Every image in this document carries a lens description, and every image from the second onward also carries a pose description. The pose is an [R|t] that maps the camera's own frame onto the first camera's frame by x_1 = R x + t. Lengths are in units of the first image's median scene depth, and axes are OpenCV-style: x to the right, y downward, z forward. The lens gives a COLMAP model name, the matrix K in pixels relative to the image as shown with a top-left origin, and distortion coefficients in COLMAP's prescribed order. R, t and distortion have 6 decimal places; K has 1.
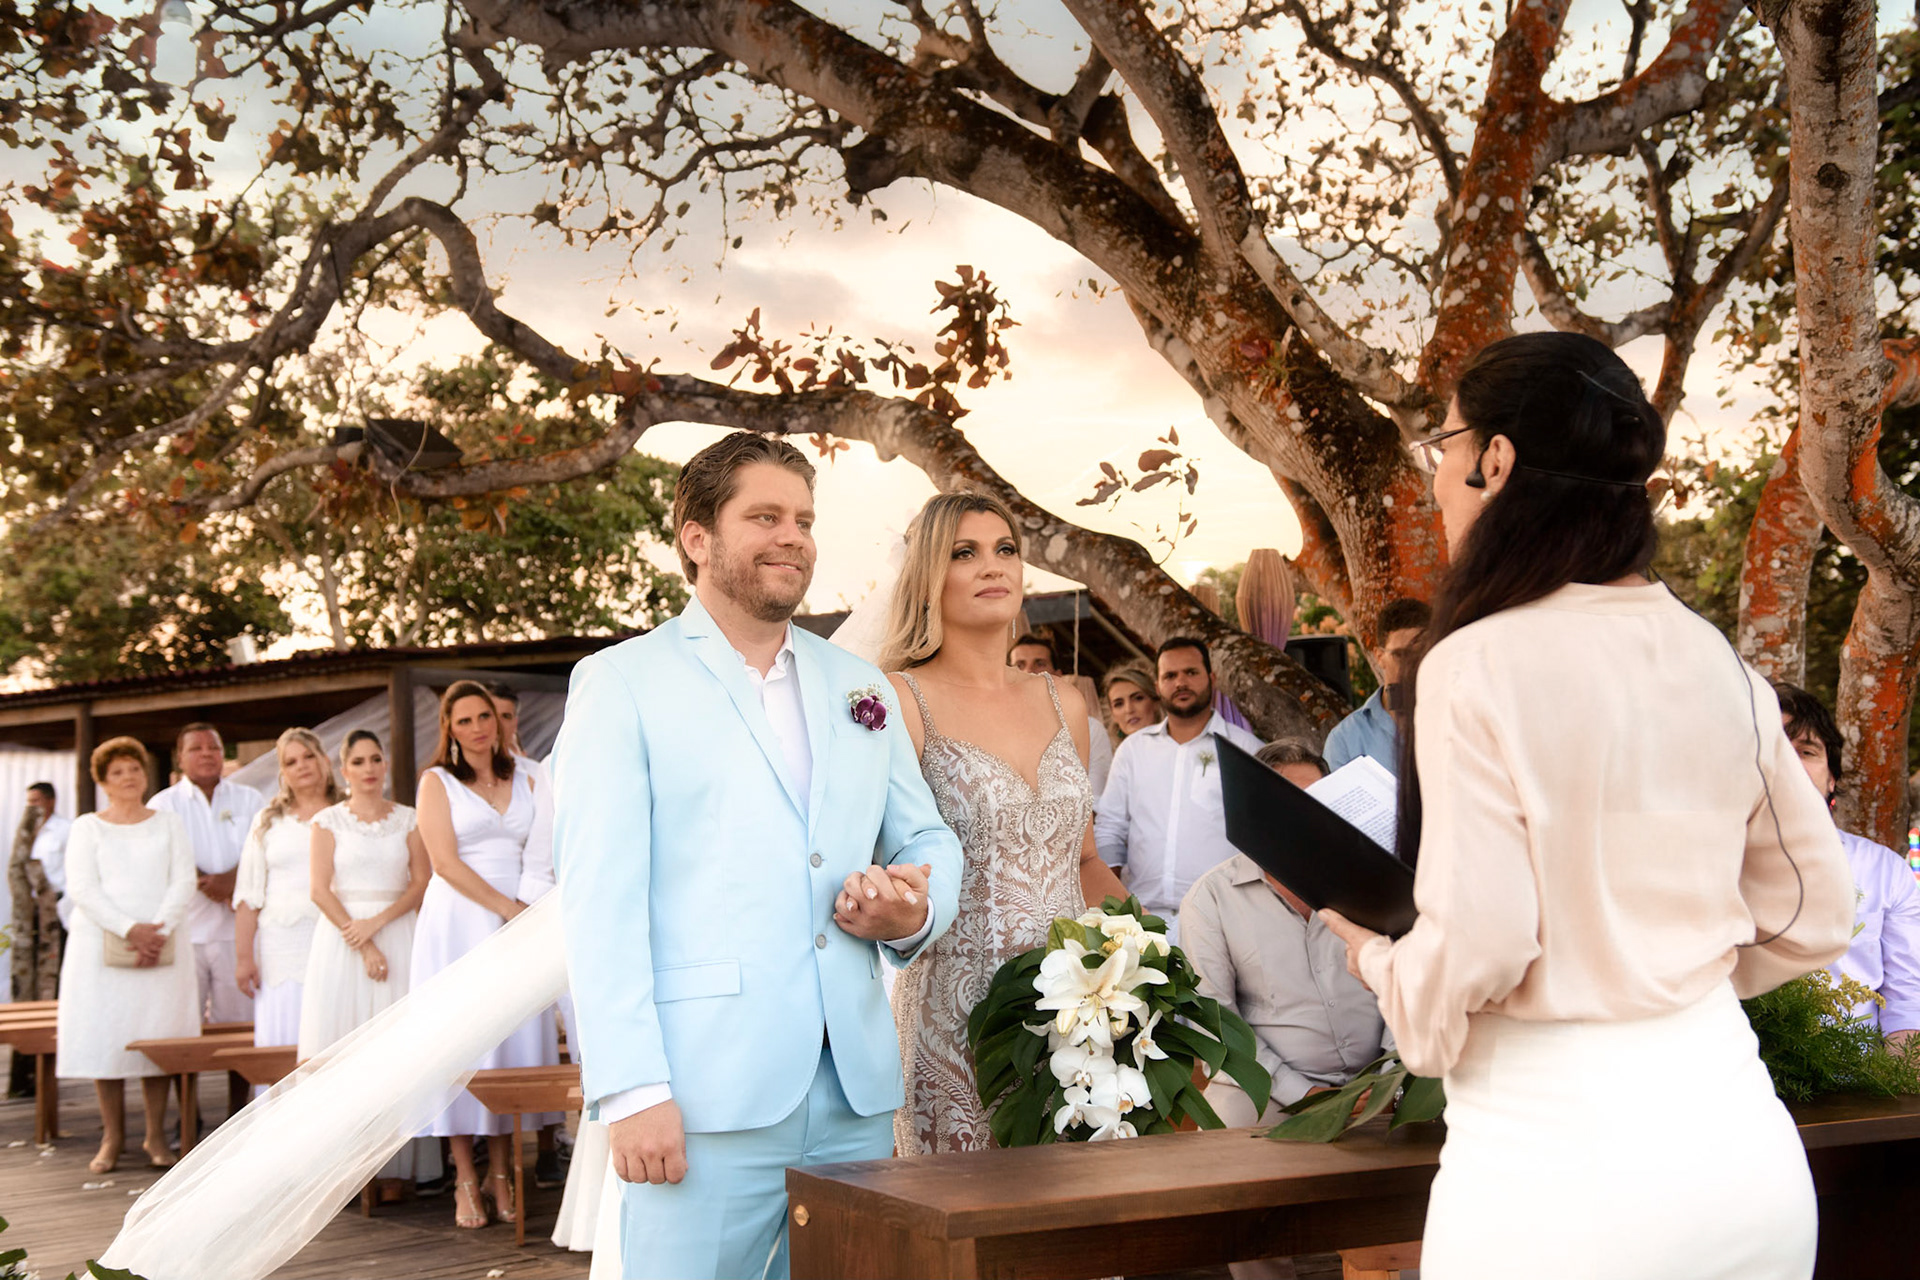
lens RADIAL K [[2295.0, 0, 898.8], [0, 2295.0, 622.6], [0, 0, 1]] dist [0.066909, 0.029725]
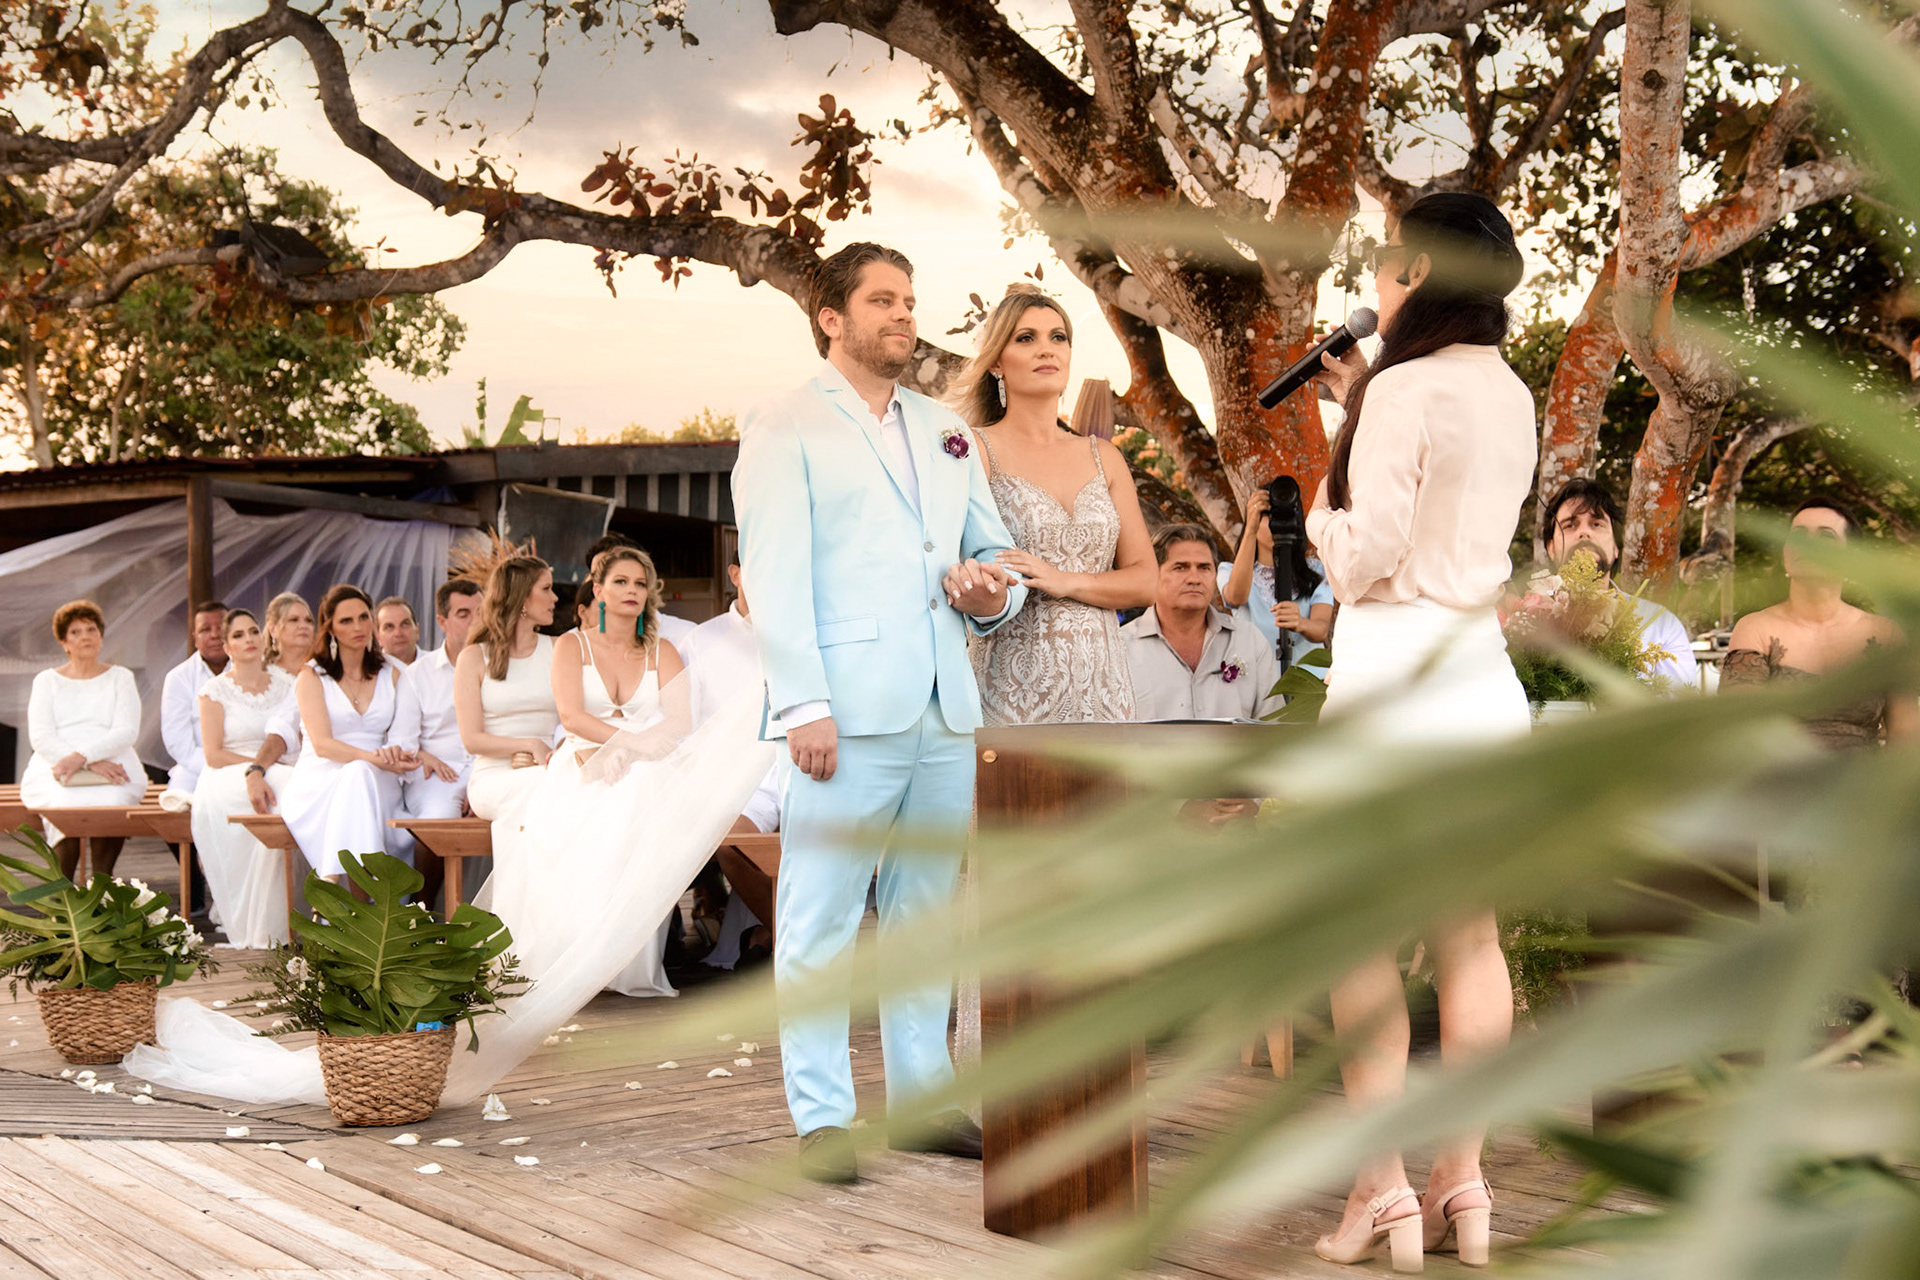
lens RADIAL K [[2436.2, 0, 842.7], [0, 2436.2, 566.4], [0, 0, 1]] dist [0.063146, 0.022524]
pose [[0.995336, 0.033081, 0.090624, -0.078624], [-0.036446, 0.998697, 0.035732, 0.022086], [-0.089324, -0.038868, 0.995244, -0.159752]]
